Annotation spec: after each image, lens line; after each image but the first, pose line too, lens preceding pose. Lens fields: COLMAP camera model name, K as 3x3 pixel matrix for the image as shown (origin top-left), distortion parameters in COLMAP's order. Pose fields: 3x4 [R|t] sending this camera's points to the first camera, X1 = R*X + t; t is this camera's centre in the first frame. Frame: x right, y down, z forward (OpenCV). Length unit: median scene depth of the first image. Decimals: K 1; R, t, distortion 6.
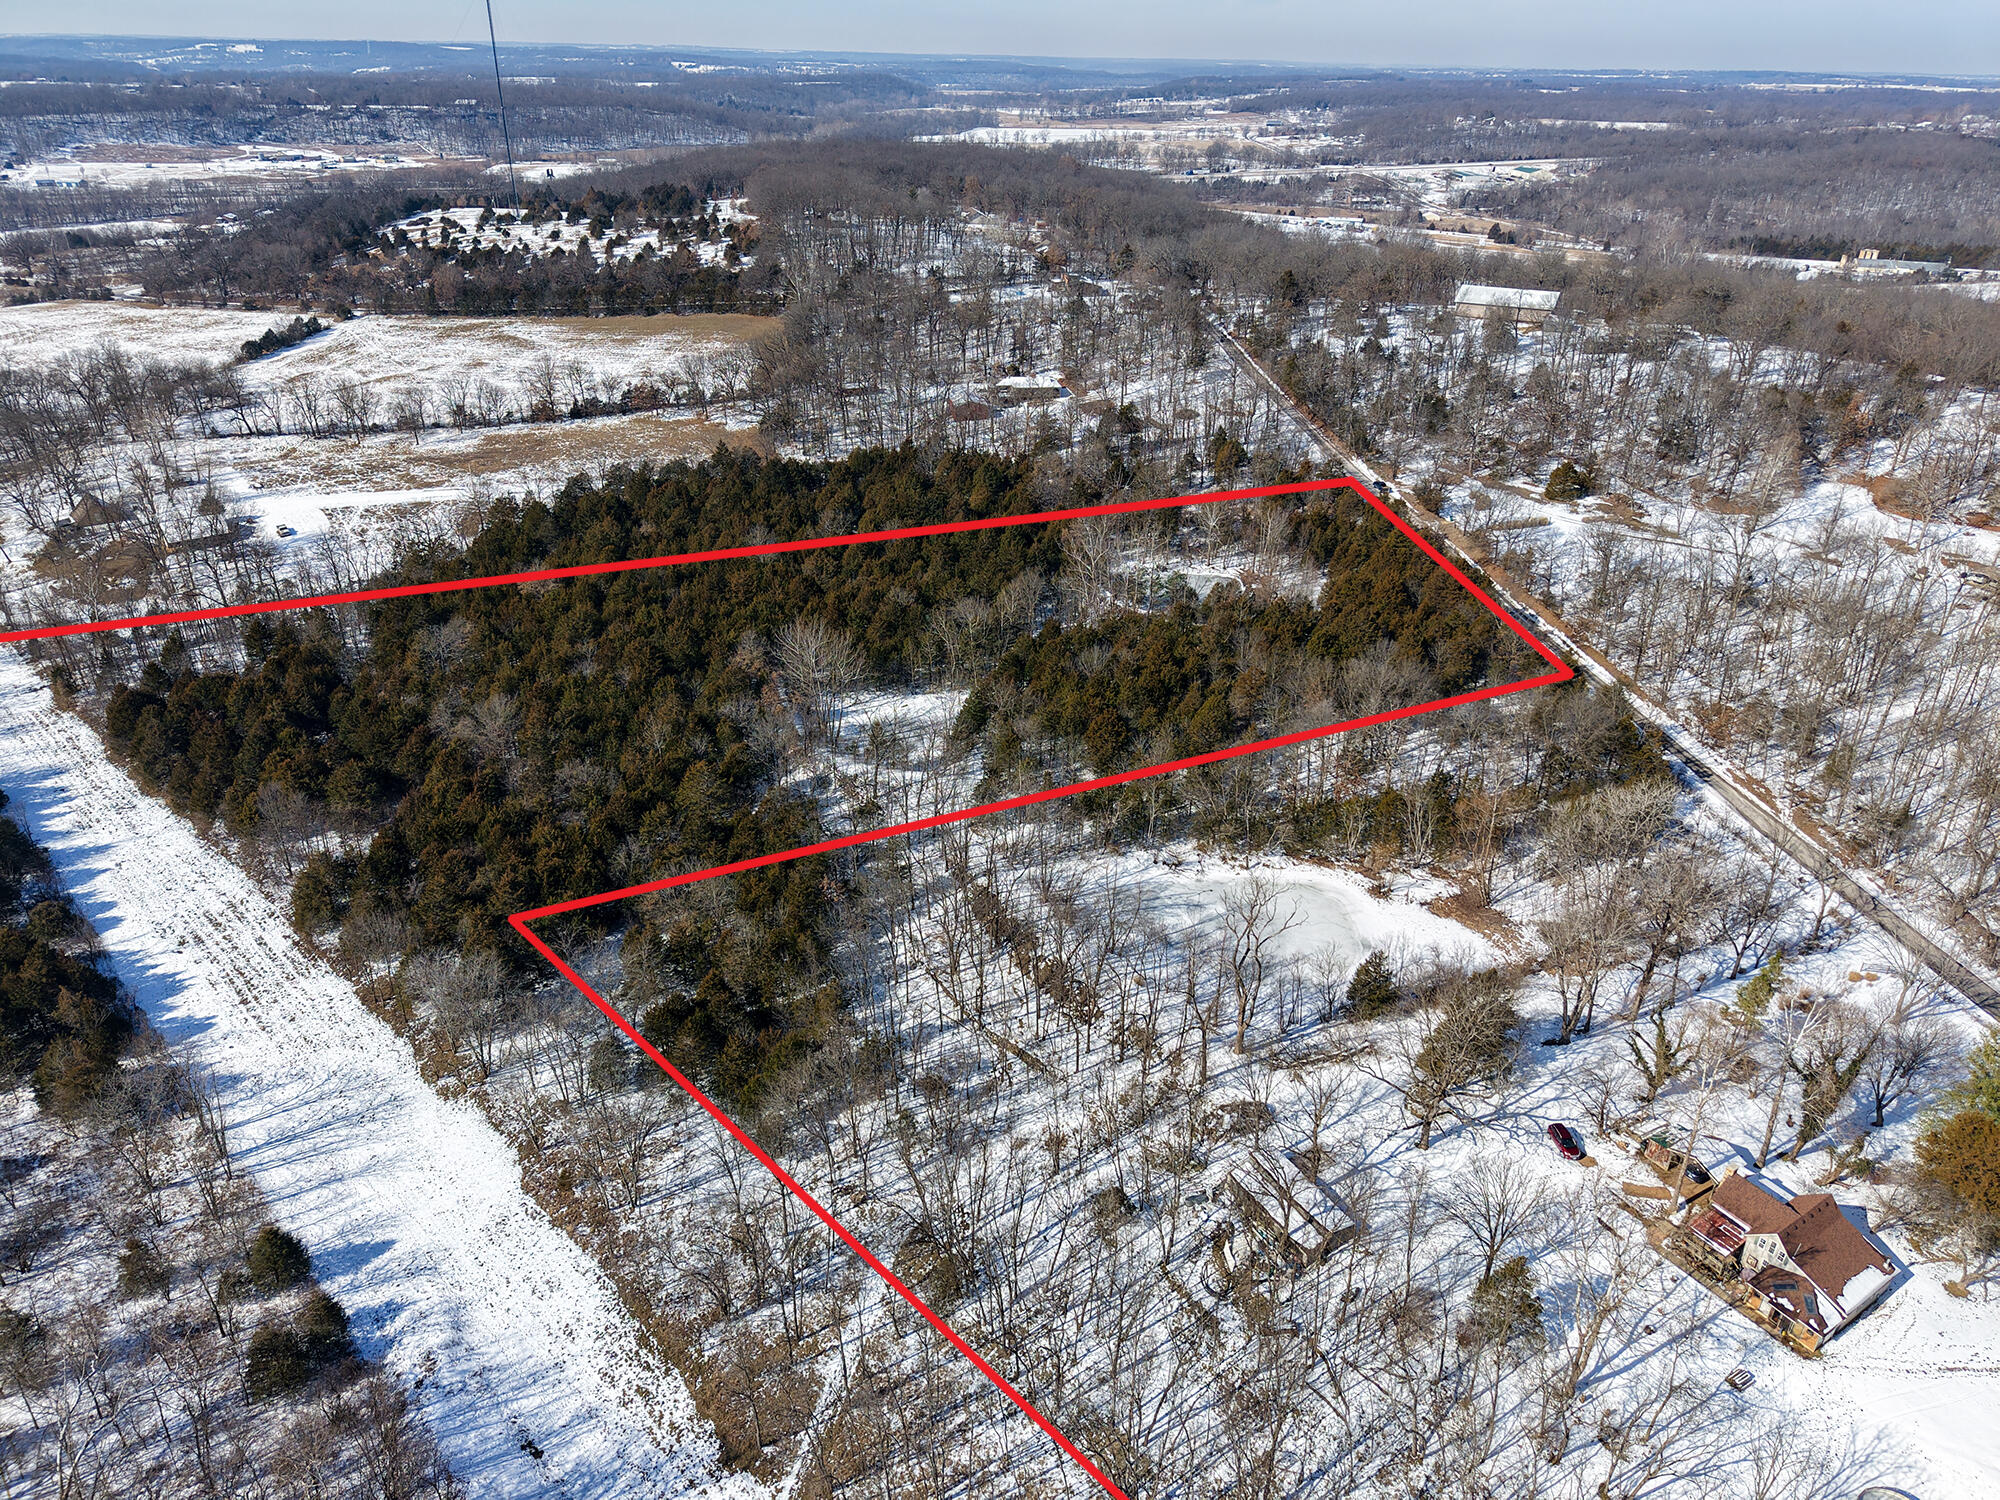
lens RADIAL K [[1331.3, 0, 982.4], [0, 1331.3, 730.5], [0, 0, 1]] dist [0.013299, -0.003887]
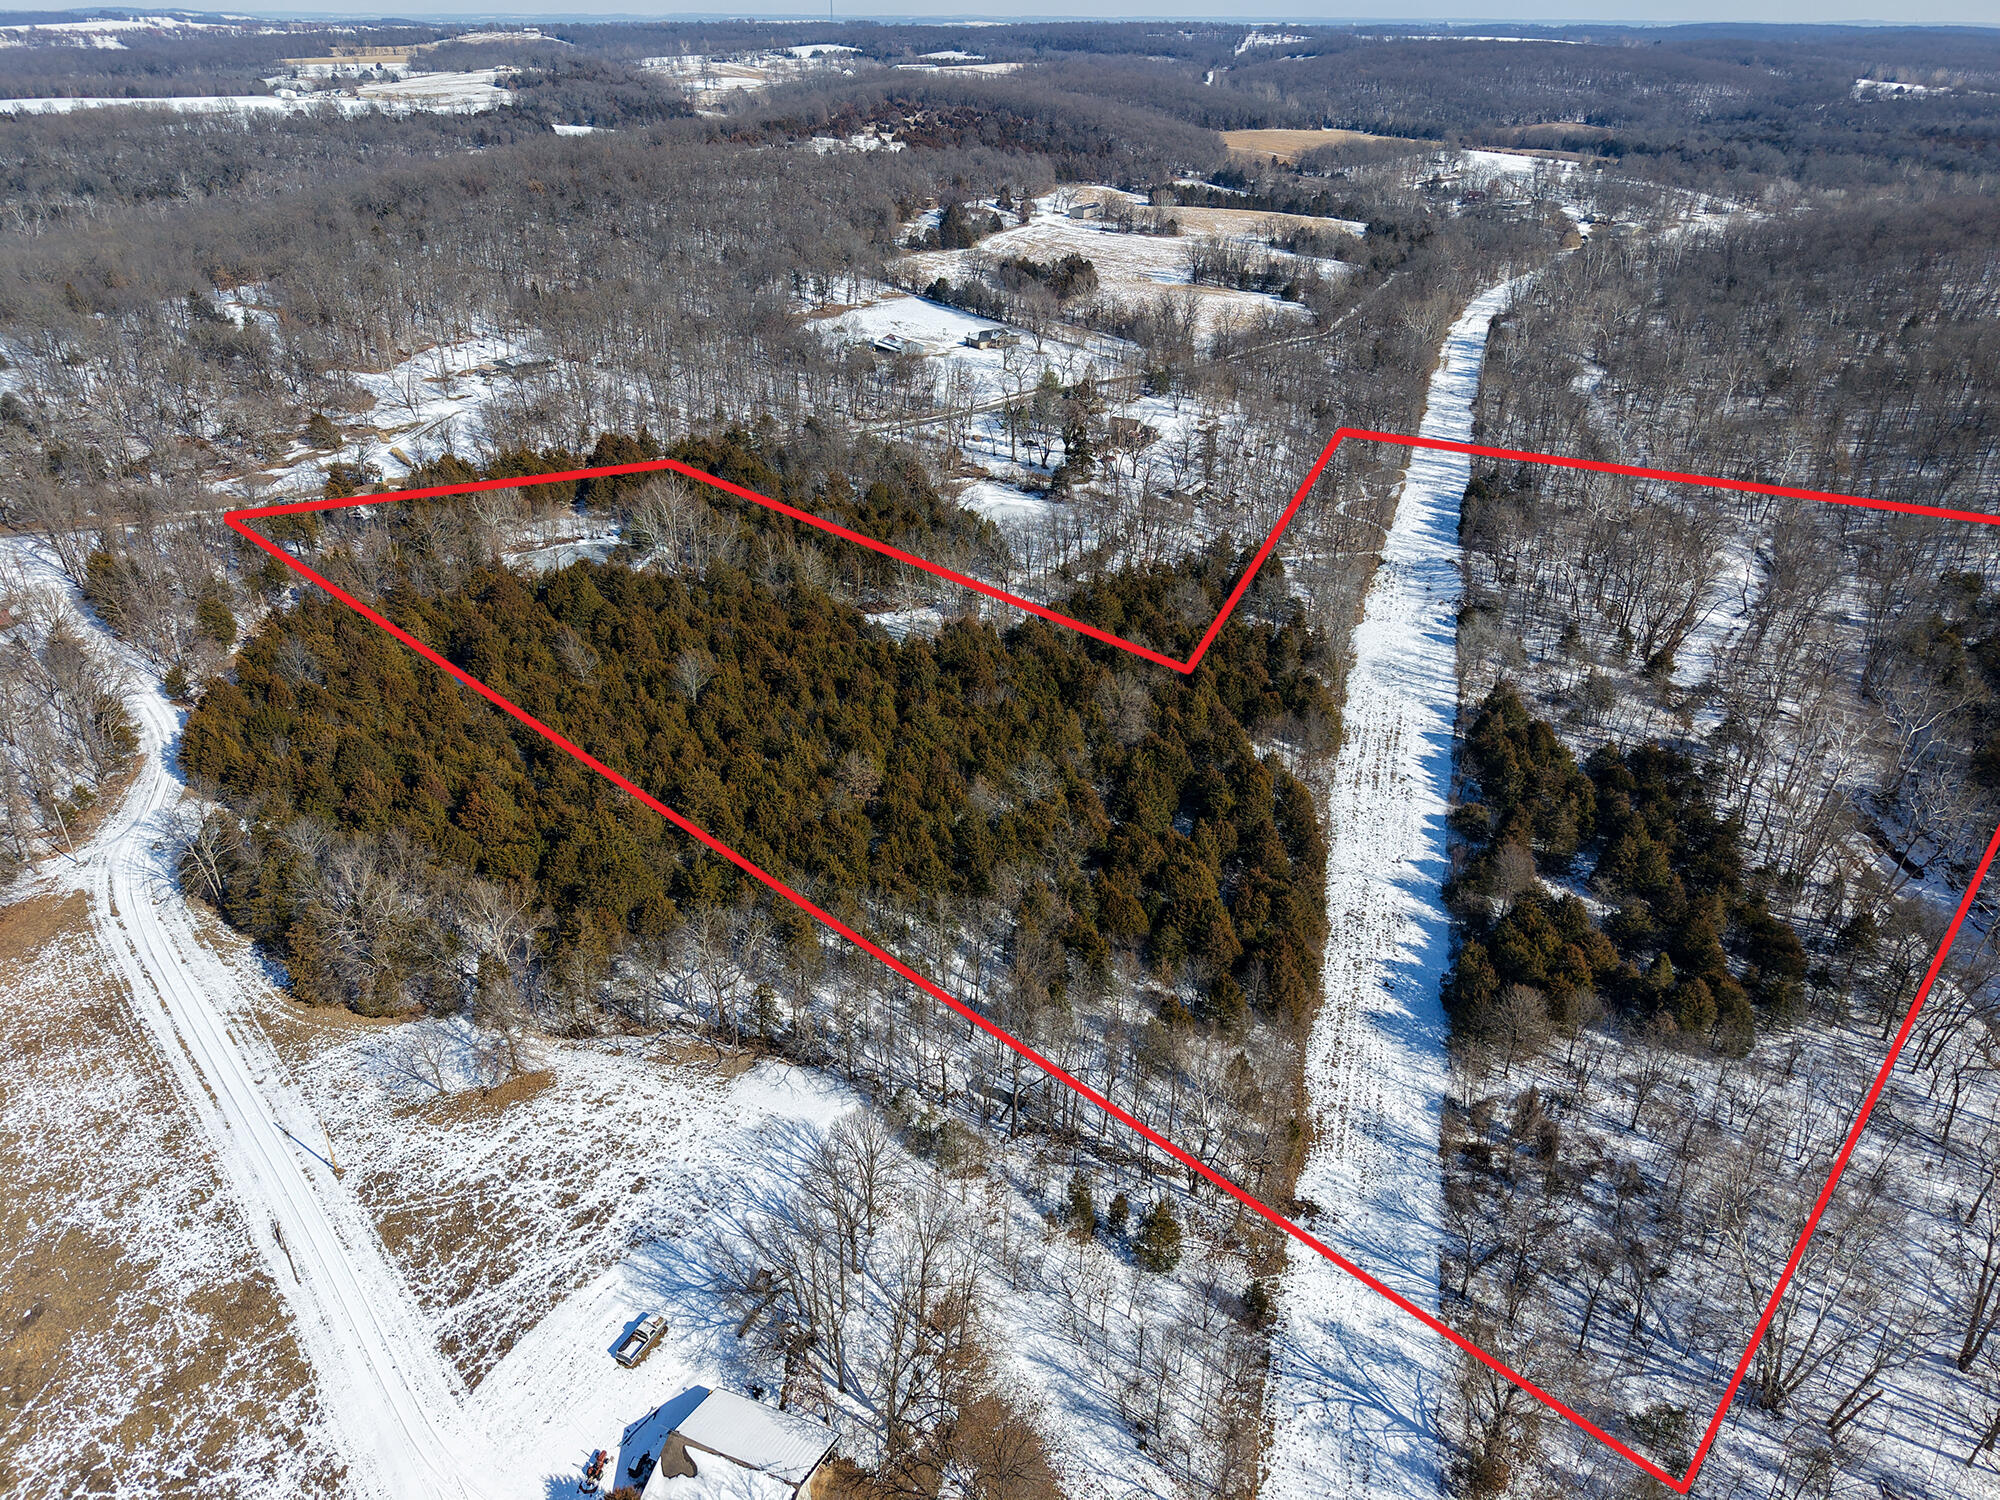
lens RADIAL K [[1336.8, 0, 1000.0], [0, 1336.8, 750.0], [0, 0, 1]] dist [0.023097, -0.012517]
pose [[-0.471320, -0.429122, 0.770527, -1.351105], [0.401541, 0.673447, 0.620673, -0.801031], [-0.785253, 0.601934, -0.145099, 1.418581]]
